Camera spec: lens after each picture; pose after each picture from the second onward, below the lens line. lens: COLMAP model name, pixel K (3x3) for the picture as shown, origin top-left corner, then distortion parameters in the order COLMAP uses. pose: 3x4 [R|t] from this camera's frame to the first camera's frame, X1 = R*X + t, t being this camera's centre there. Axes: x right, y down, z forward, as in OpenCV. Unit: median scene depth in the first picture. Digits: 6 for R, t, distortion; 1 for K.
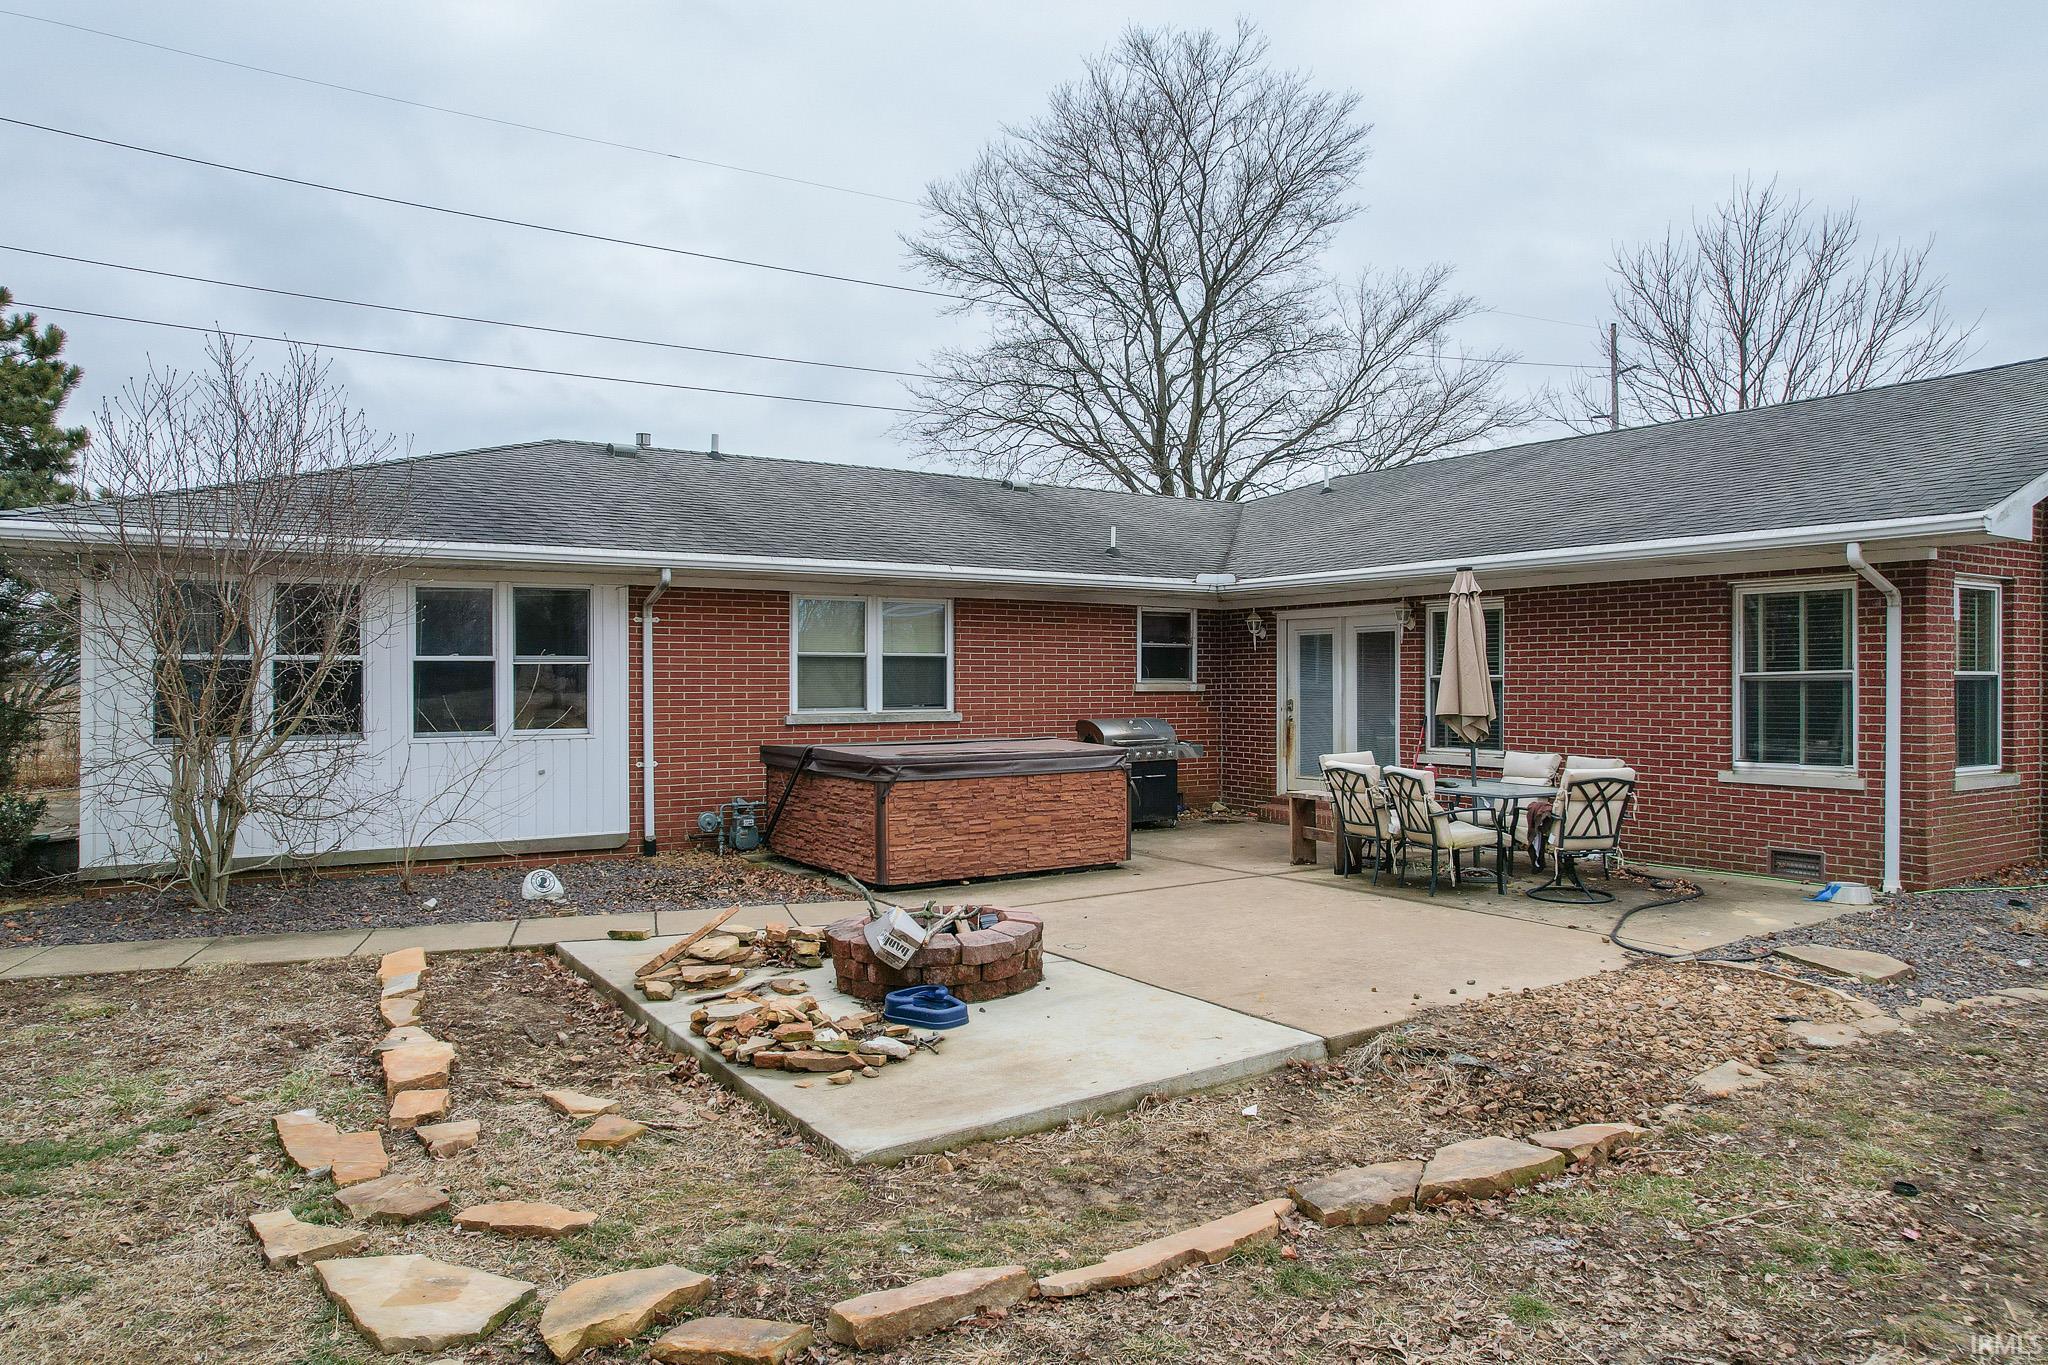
lens RADIAL K [[1361.5, 0, 1024.0], [0, 1361.5, 682.5], [0, 0, 1]] dist [-0.043367, 0.002202]
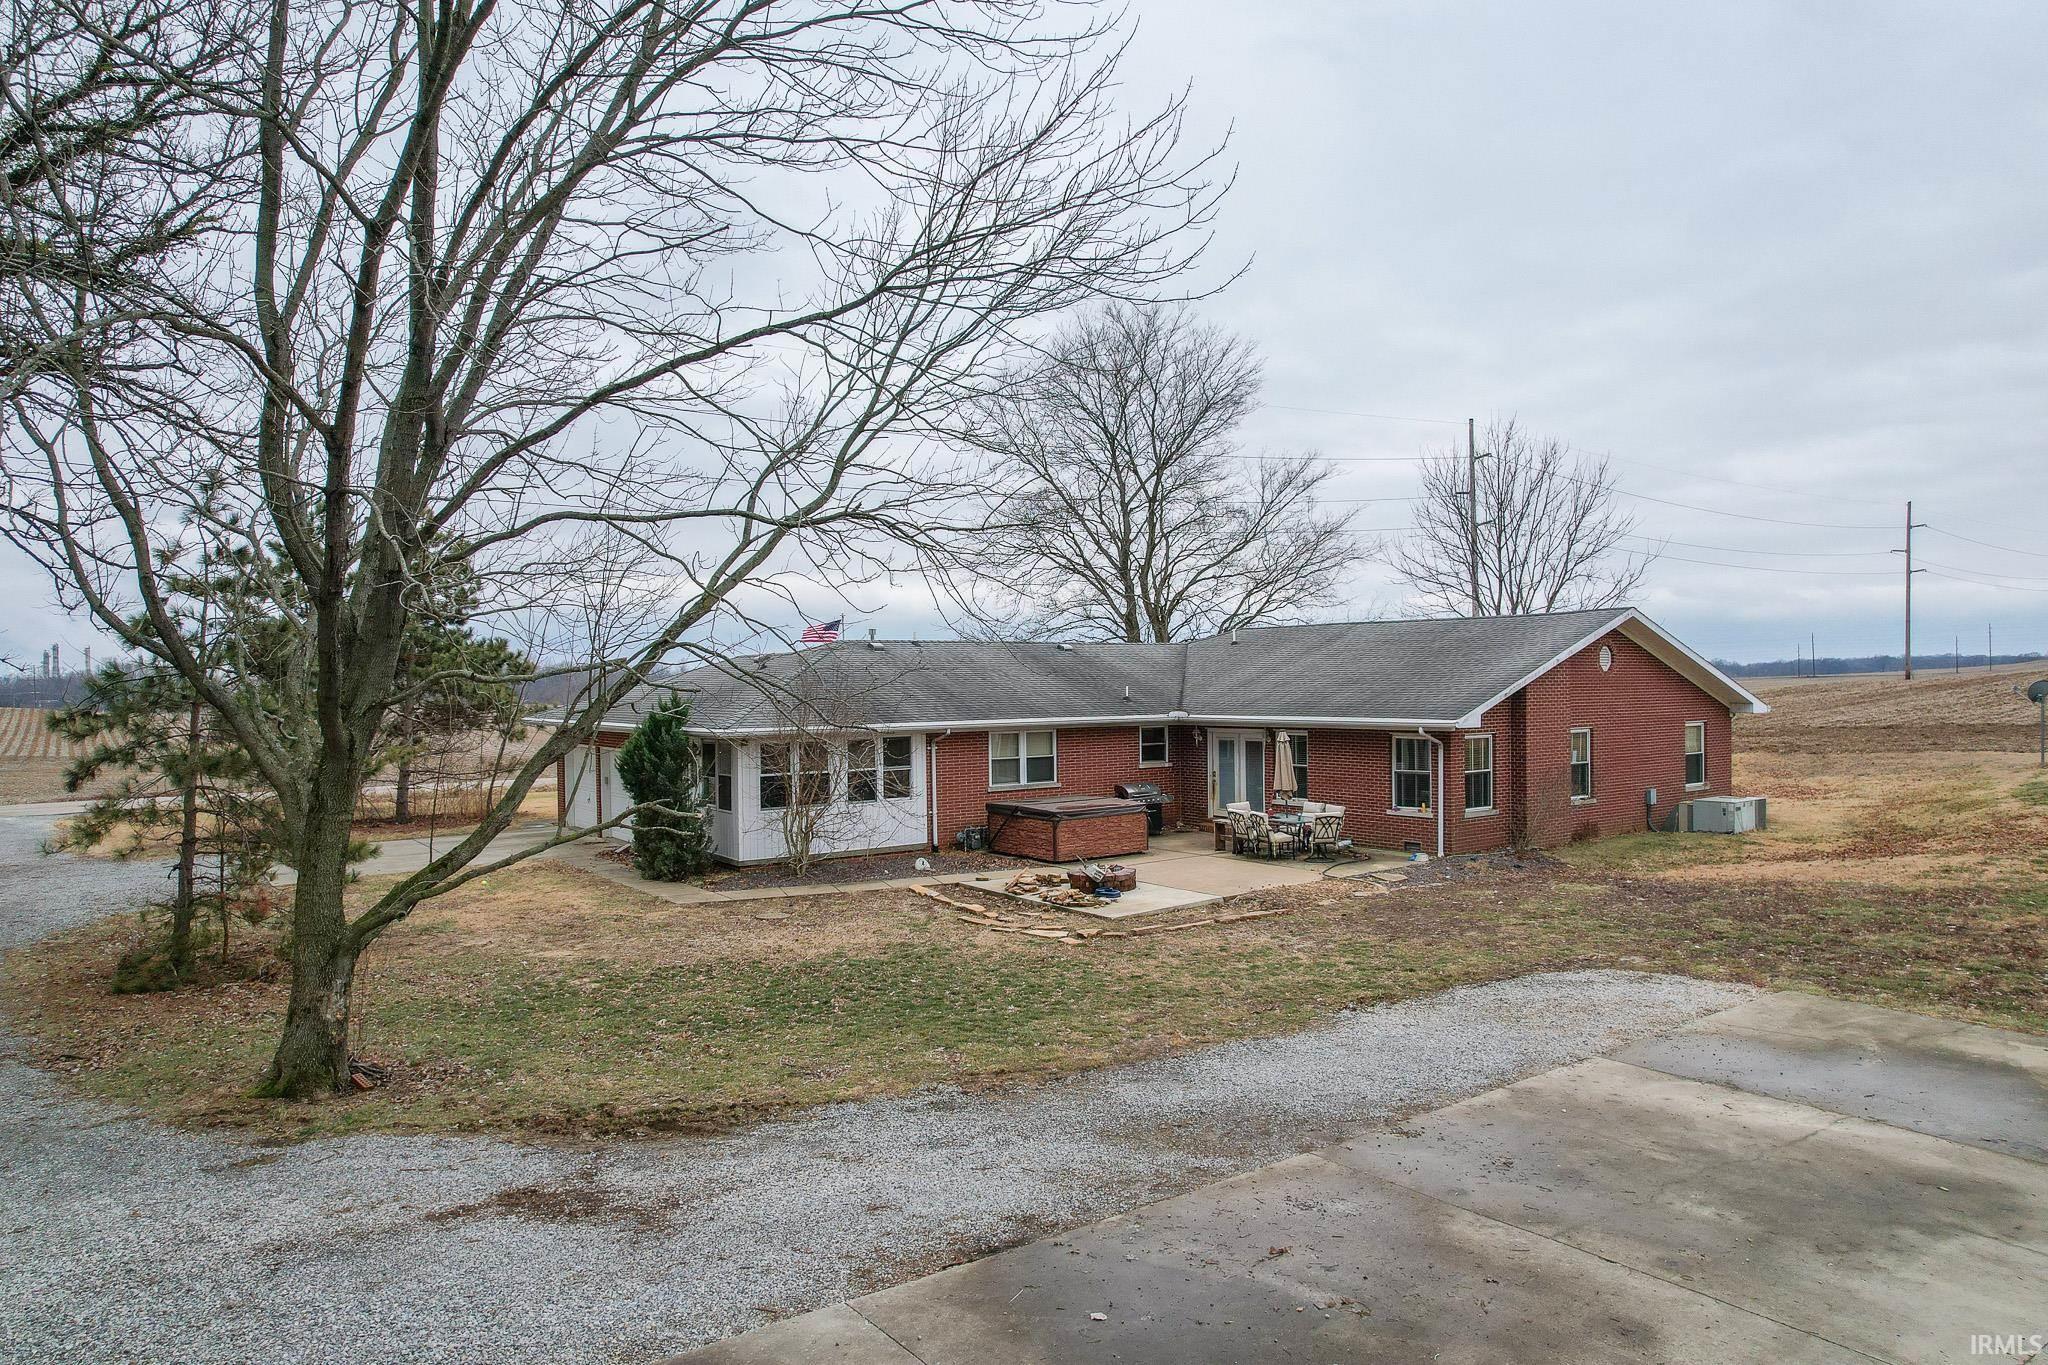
lens RADIAL K [[1361.5, 0, 1024.0], [0, 1361.5, 682.5], [0, 0, 1]] dist [-0.043367, 0.002202]
pose [[0.998607, -0.011866, 0.051404, -0.221482], [0.011750, 0.999928, 0.002550, -0.147370], [-0.051431, -0.001942, 0.998675, -1.176433]]
